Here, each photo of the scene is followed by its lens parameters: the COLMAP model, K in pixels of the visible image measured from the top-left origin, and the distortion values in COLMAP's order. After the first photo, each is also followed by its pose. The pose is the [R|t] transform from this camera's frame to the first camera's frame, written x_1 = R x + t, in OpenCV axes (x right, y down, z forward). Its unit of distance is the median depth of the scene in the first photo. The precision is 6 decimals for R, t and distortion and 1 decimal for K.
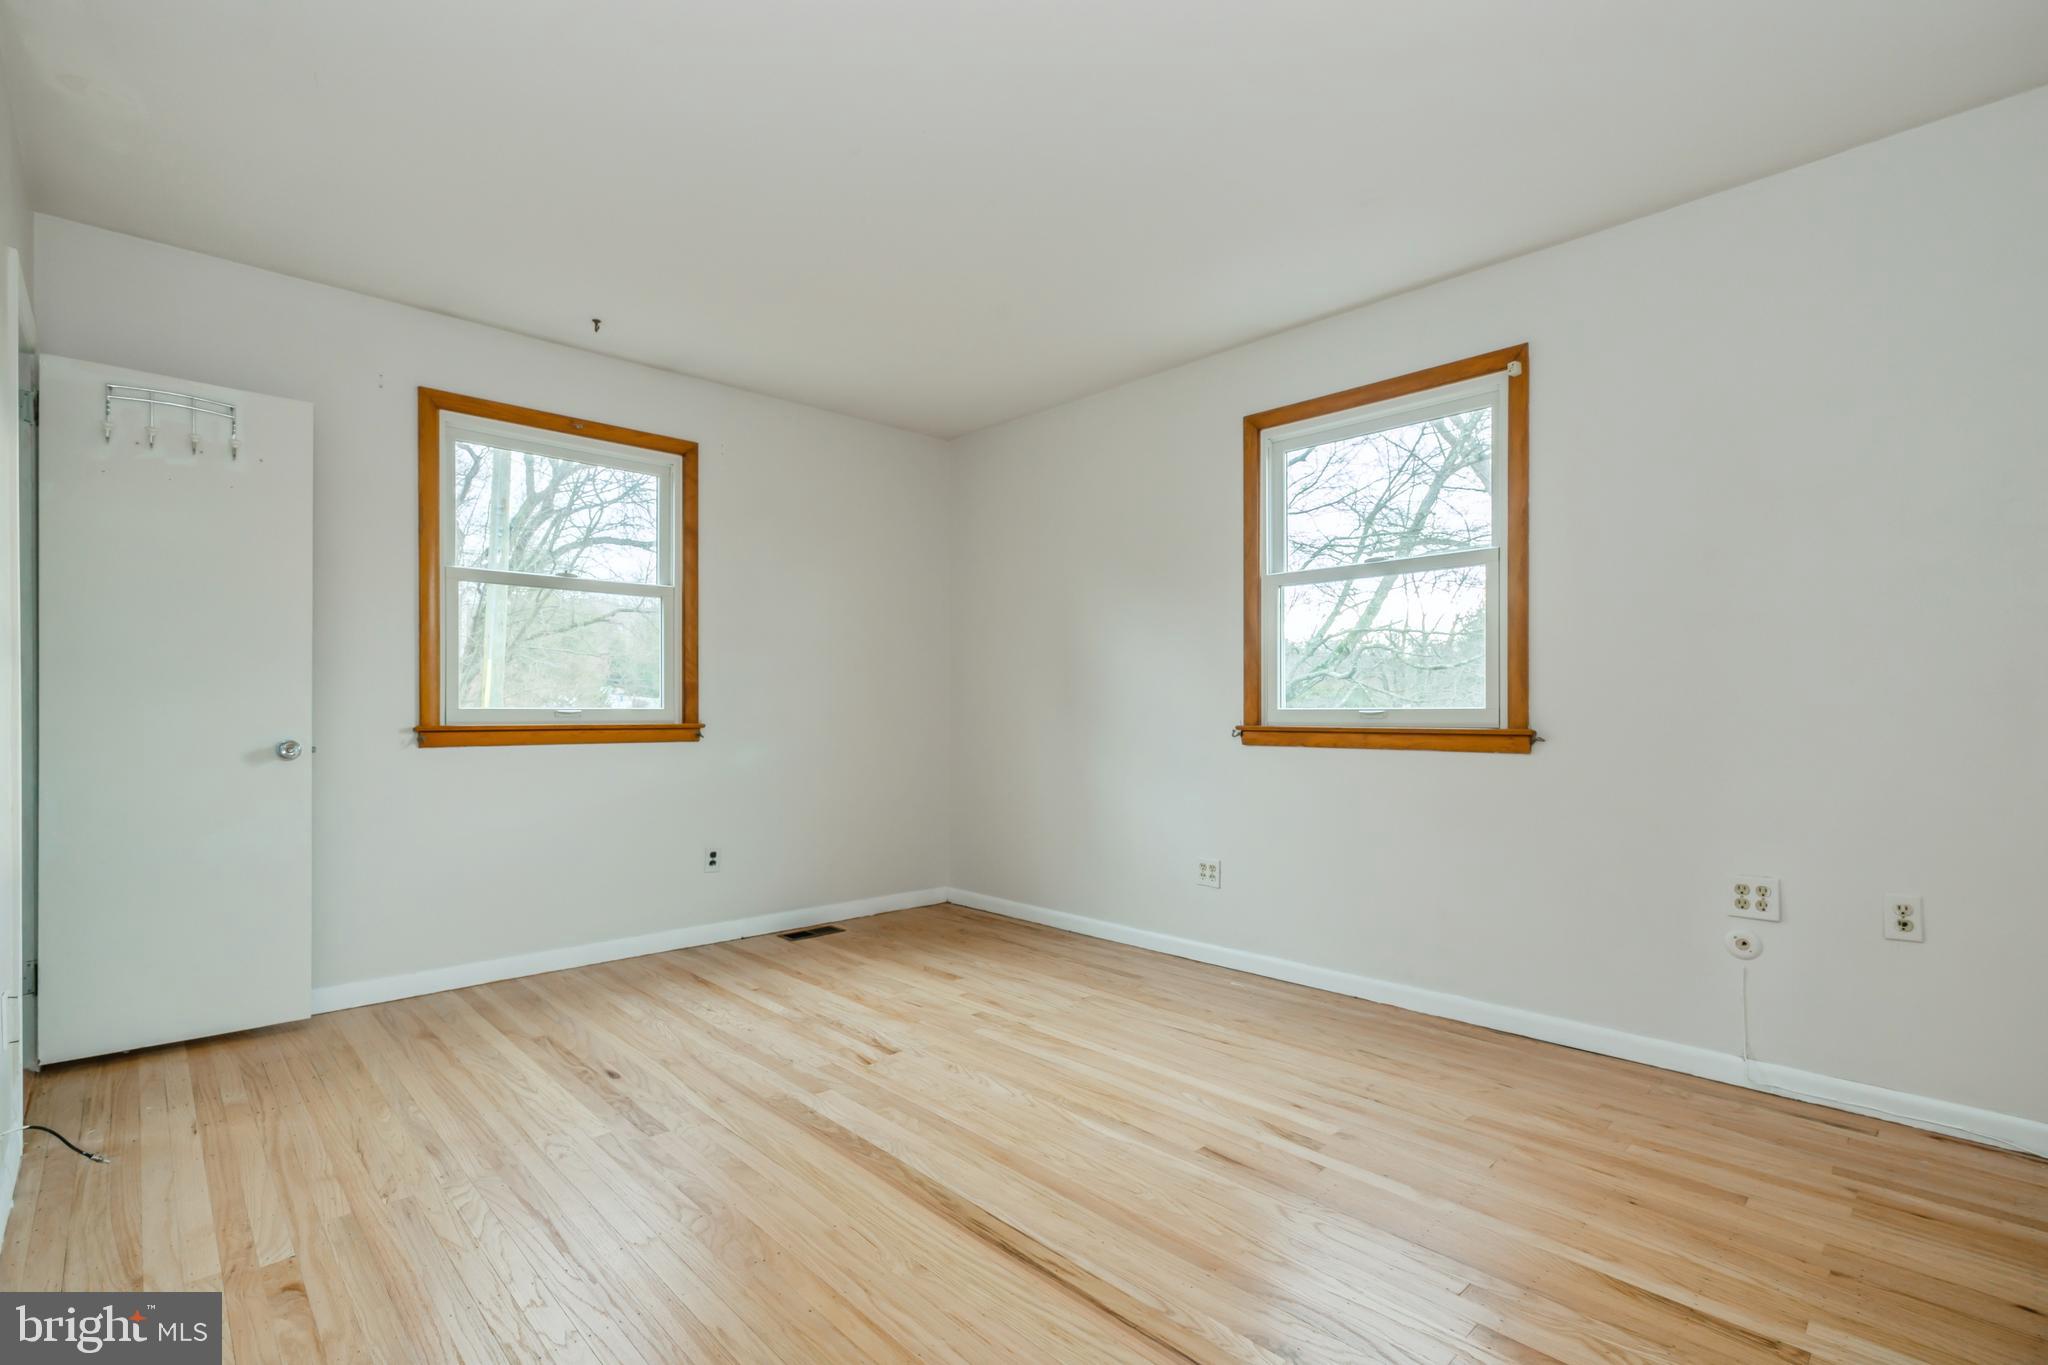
lens RADIAL K [[939.5, 0, 1020.8], [0, 939.5, 699.2], [0, 0, 1]] dist [-0.000389, 0.000296]
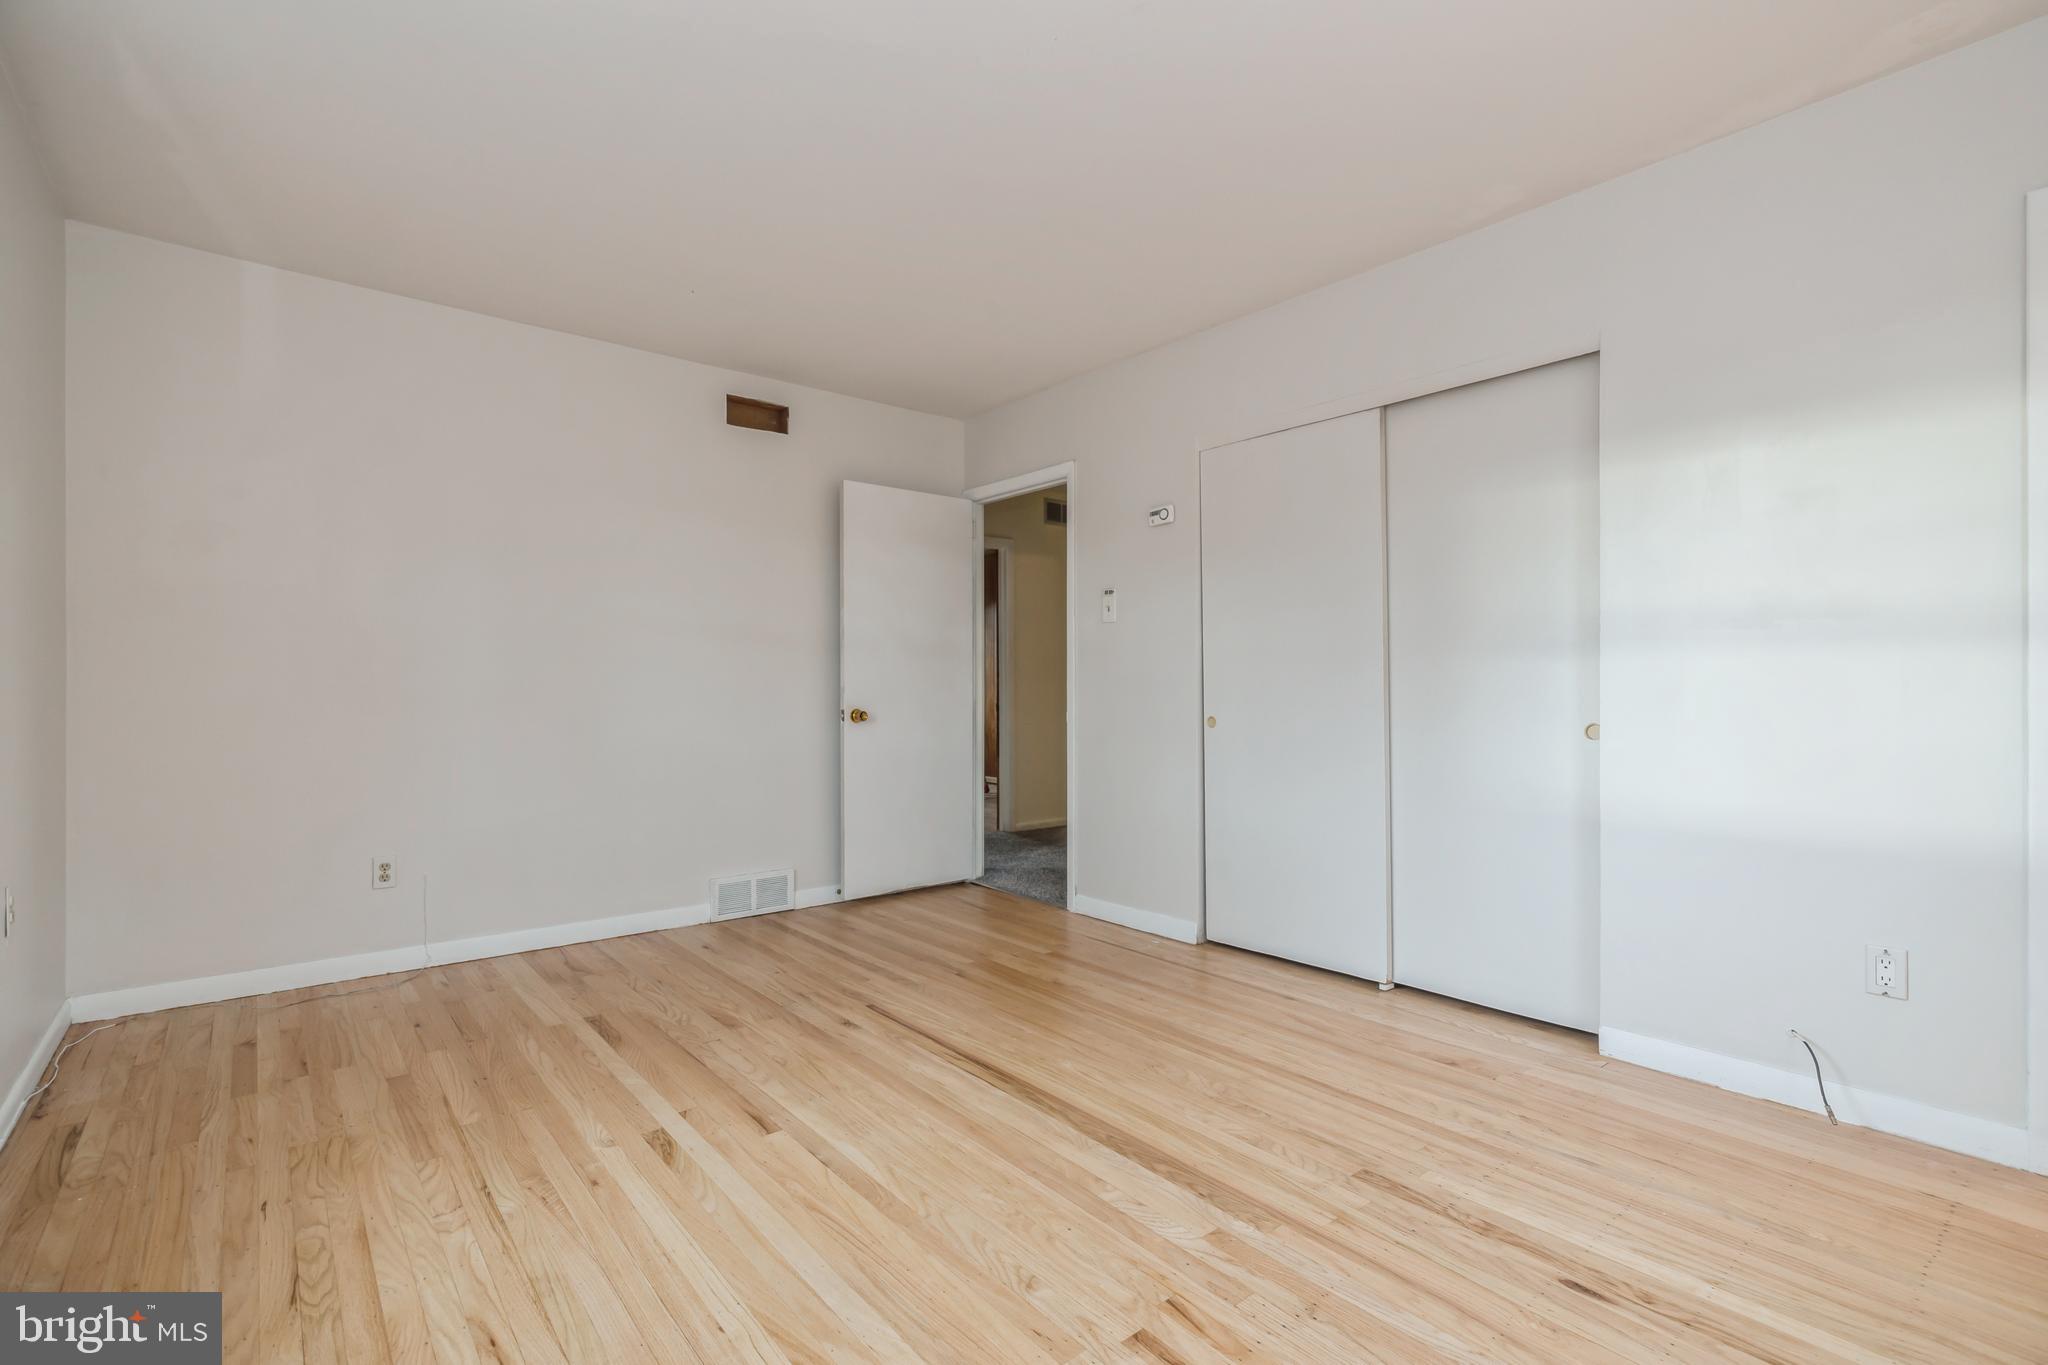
lens RADIAL K [[939.5, 0, 1020.8], [0, 939.5, 699.2], [0, 0, 1]] dist [-0.000389, 0.000296]
pose [[-0.997244, -0.000468, 0.074189, -0.138614], [-0.000390, 0.999999, 0.001072, 0.022812], [-0.074190, 0.001041, -0.997244, 1.937938]]
